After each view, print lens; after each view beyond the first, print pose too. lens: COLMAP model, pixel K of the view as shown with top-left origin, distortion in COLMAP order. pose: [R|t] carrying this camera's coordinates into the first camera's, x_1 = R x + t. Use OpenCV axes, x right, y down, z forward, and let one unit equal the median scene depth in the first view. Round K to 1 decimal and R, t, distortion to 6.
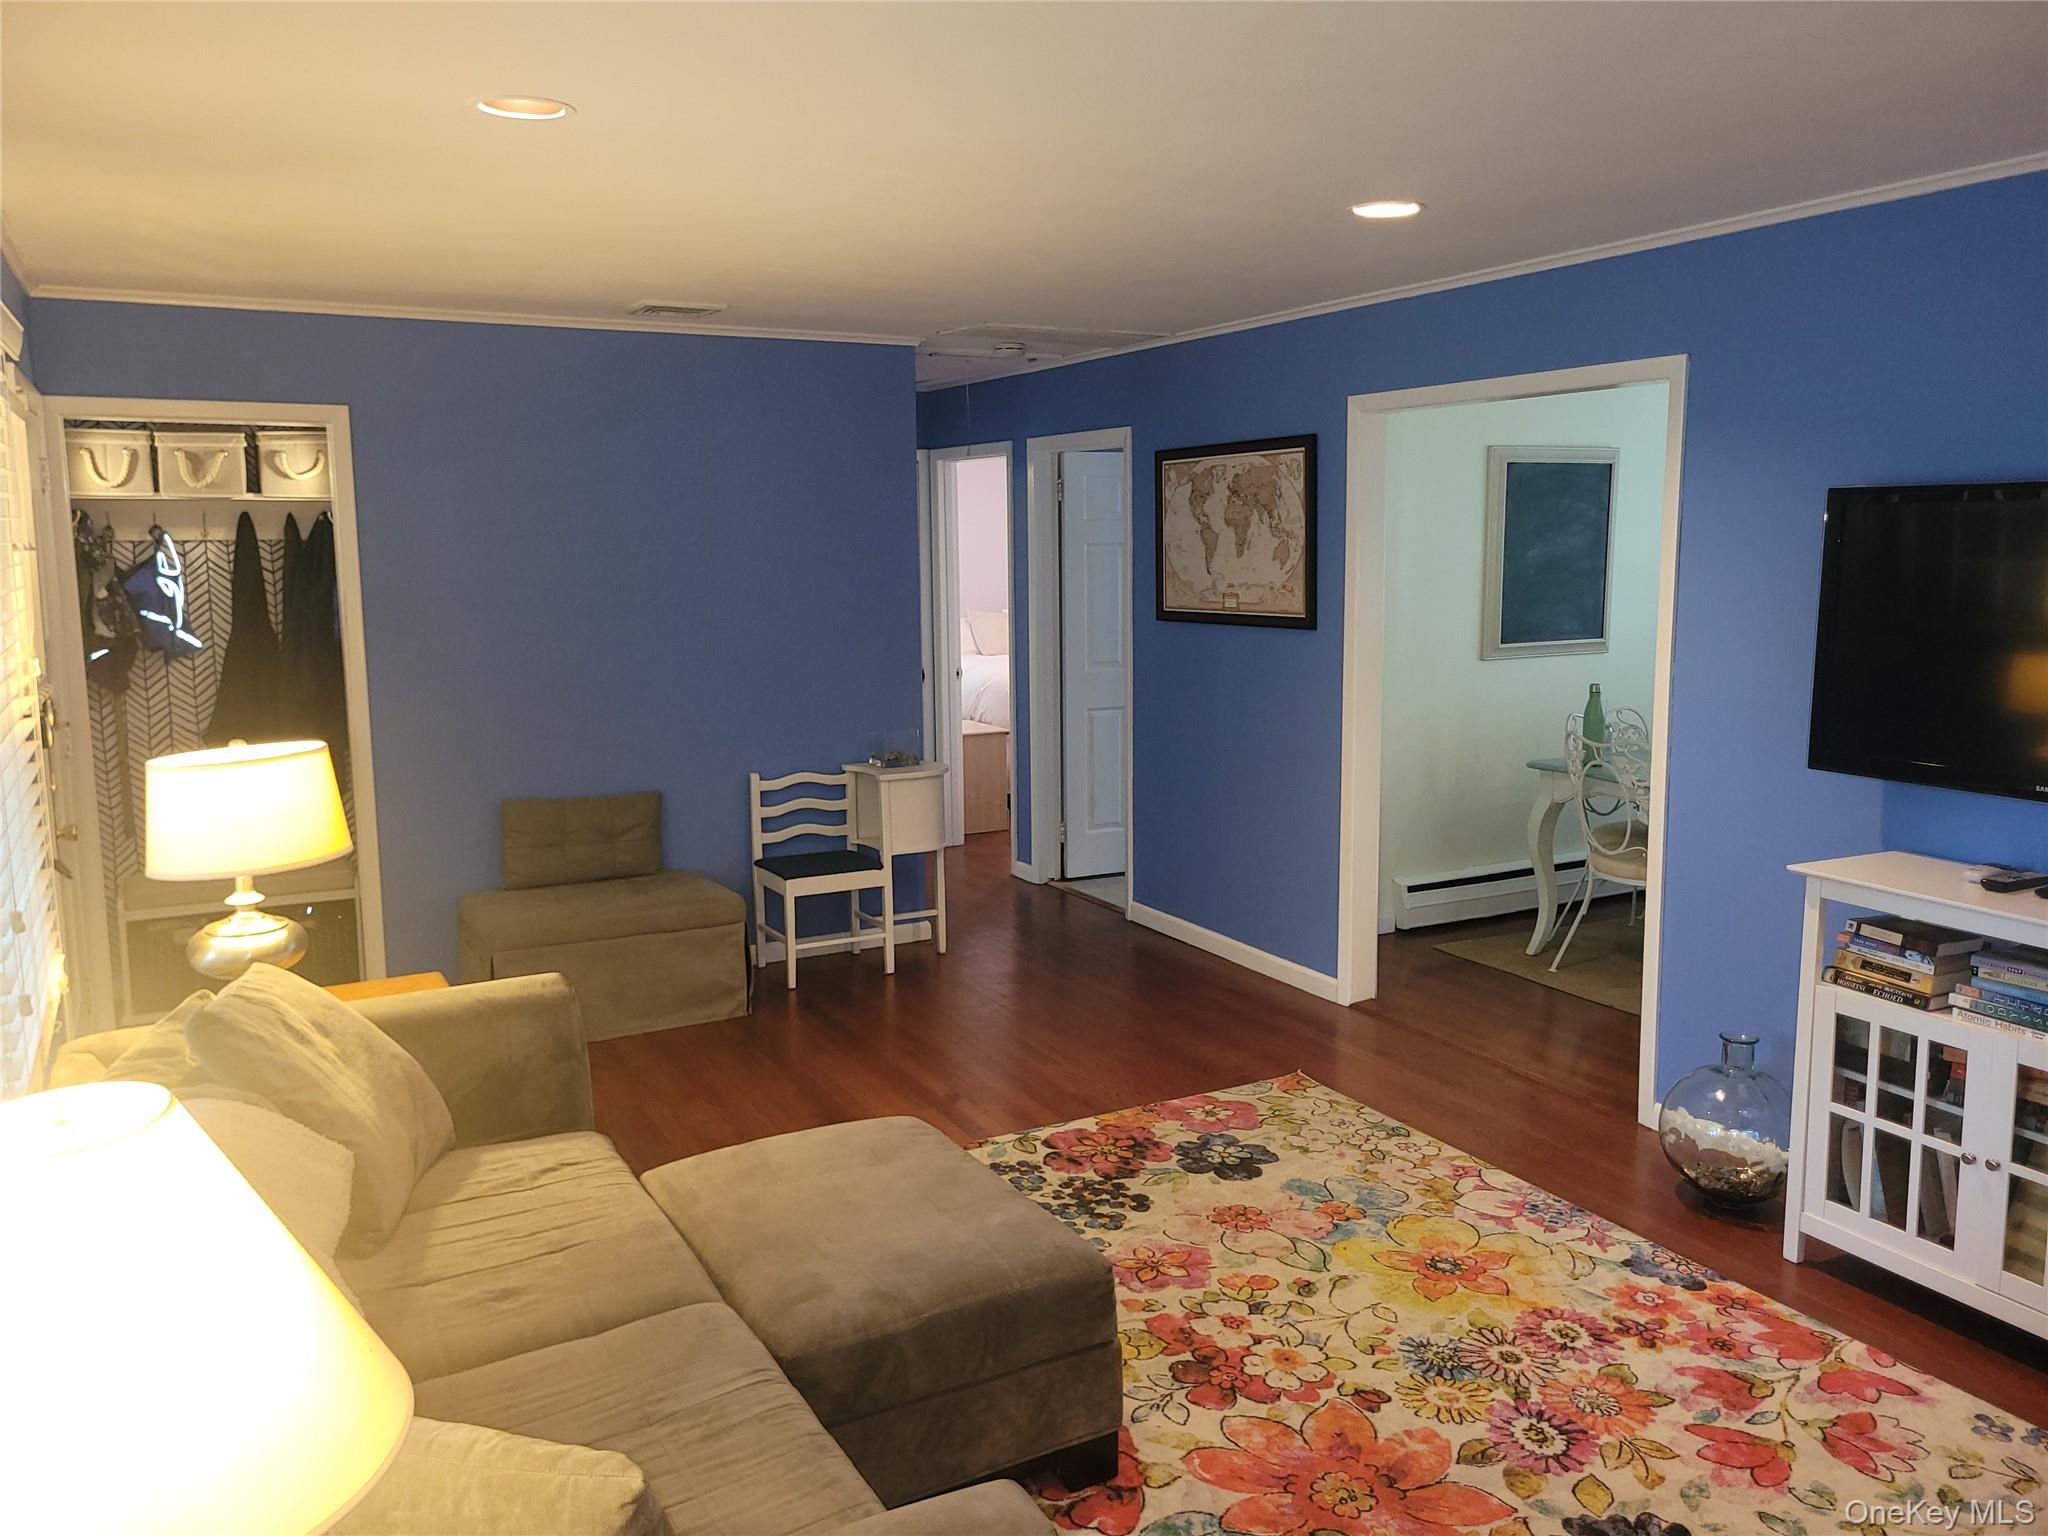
lens RADIAL K [[1549.6, 0, 1023.4], [0, 1549.6, 745.1], [0, 0, 1]] dist [0.021519, -0.031403]
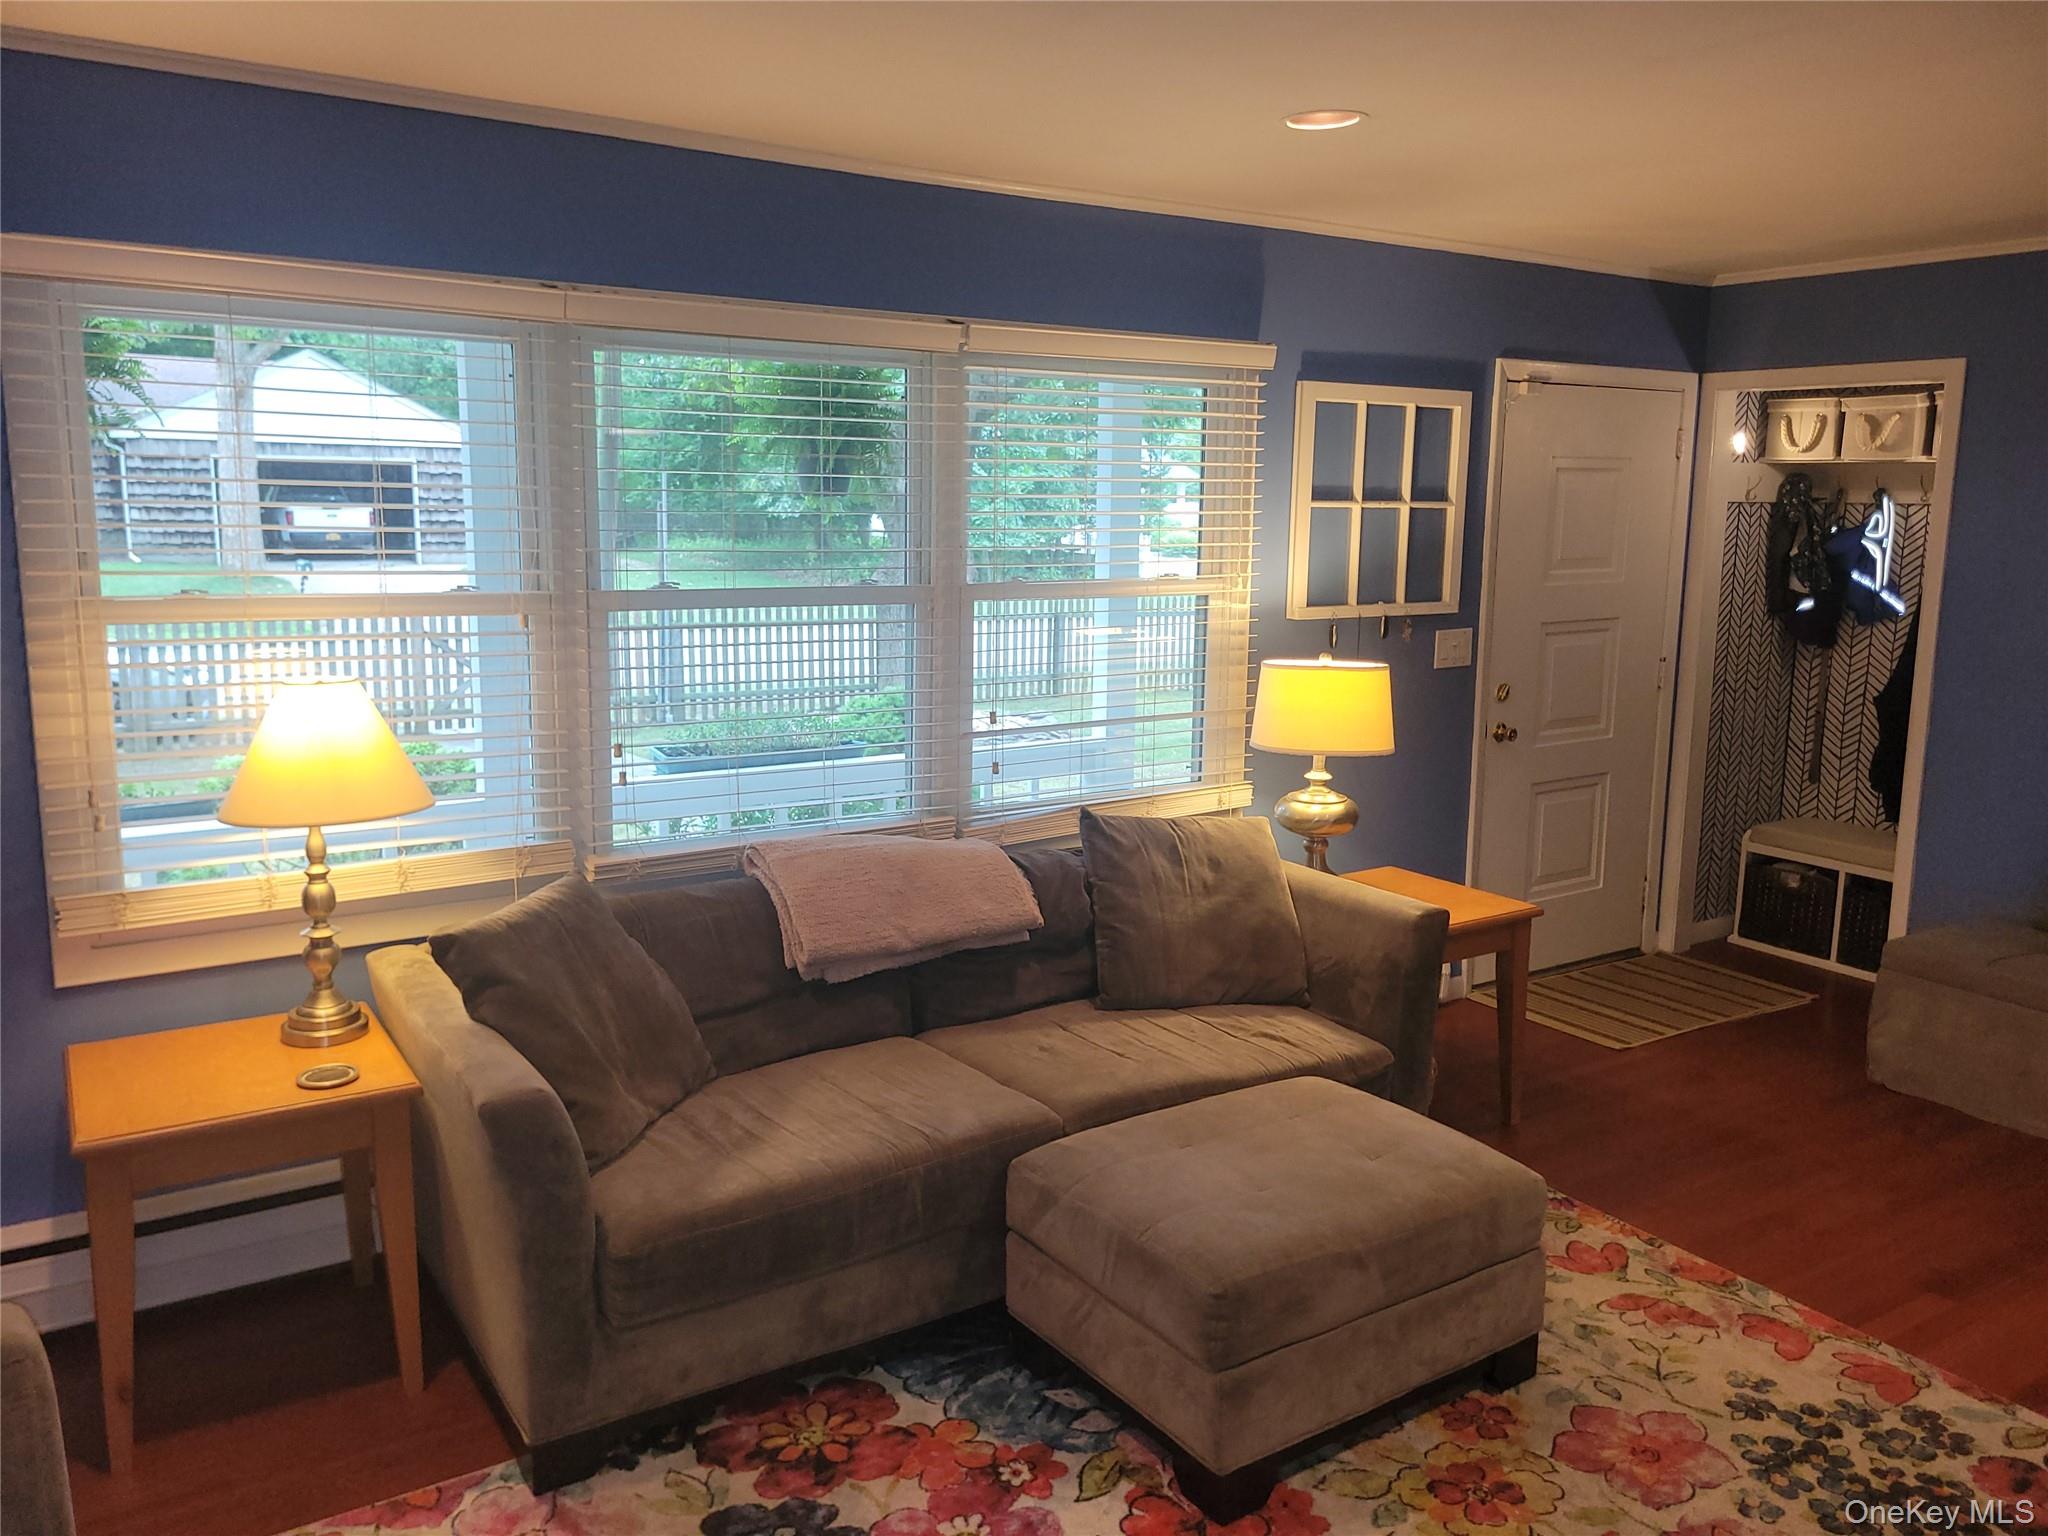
lens RADIAL K [[1549.6, 0, 1023.4], [0, 1549.6, 745.1], [0, 0, 1]] dist [0.021519, -0.031403]
pose [[0.087144, 0.167954, -0.981935, 0.663601], [-0.149957, 0.976666, 0.153744, -0.077135], [0.984845, 0.133850, 0.110297, 0.557363]]
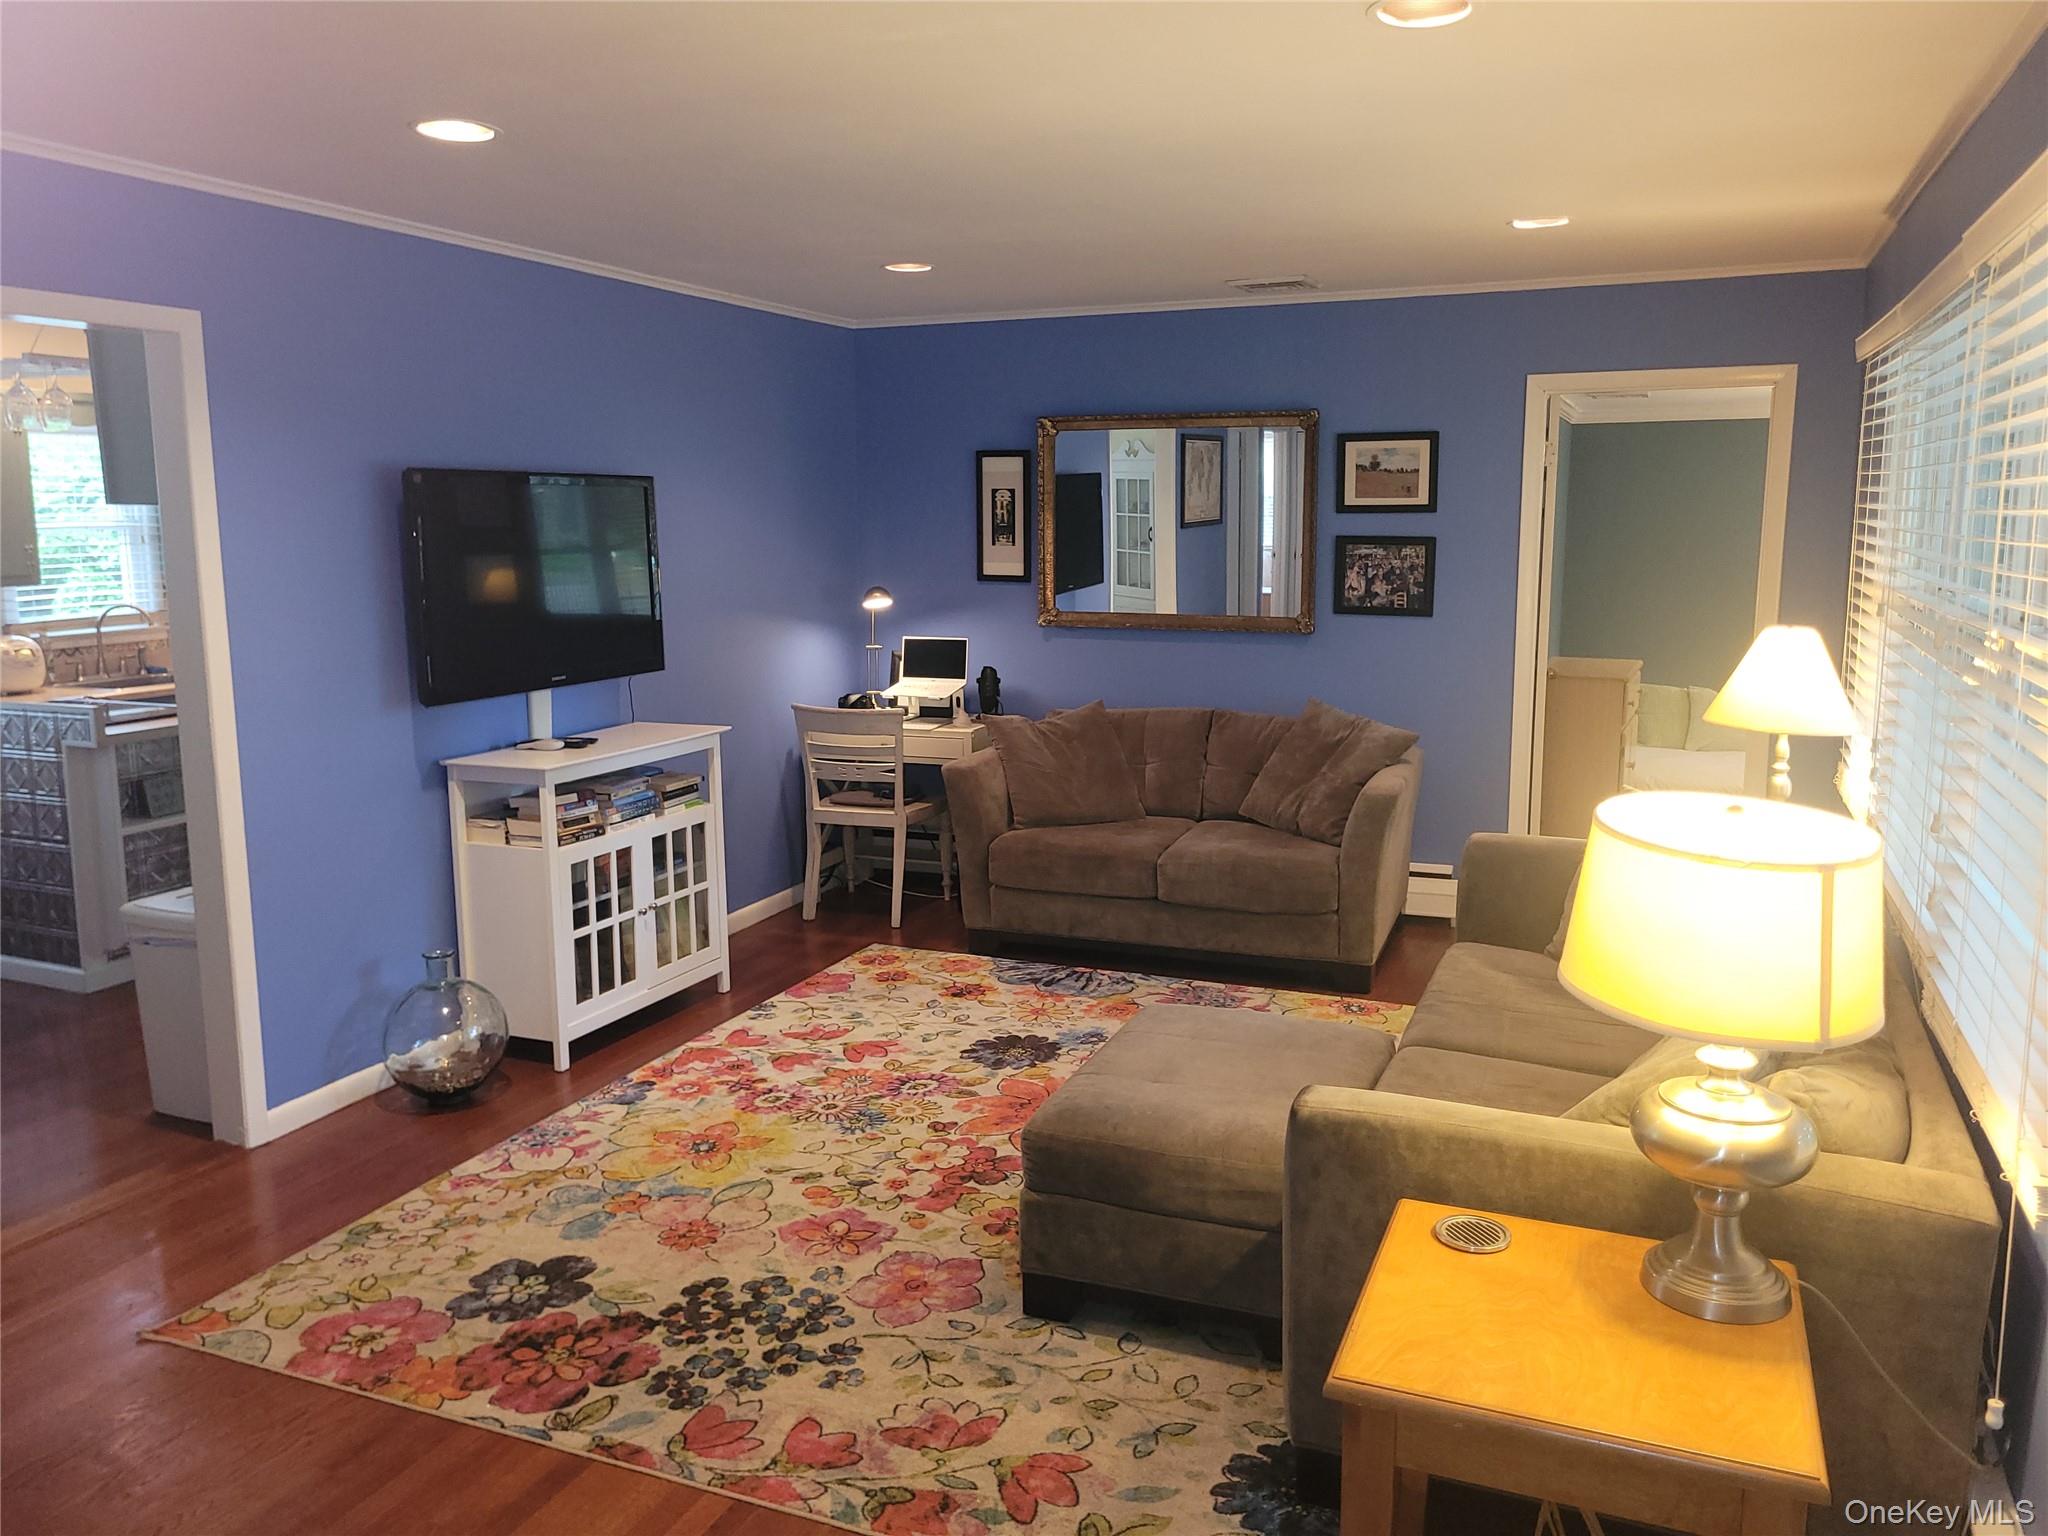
lens RADIAL K [[1549.6, 0, 1023.4], [0, 1549.6, 745.1], [0, 0, 1]] dist [0.021519, -0.031403]
pose [[-0.625376, -0.104097, 0.773349, -0.713166], [0.118369, 0.966938, 0.225875, -0.175308], [-0.771293, 0.232798, -0.592378, 1.406684]]
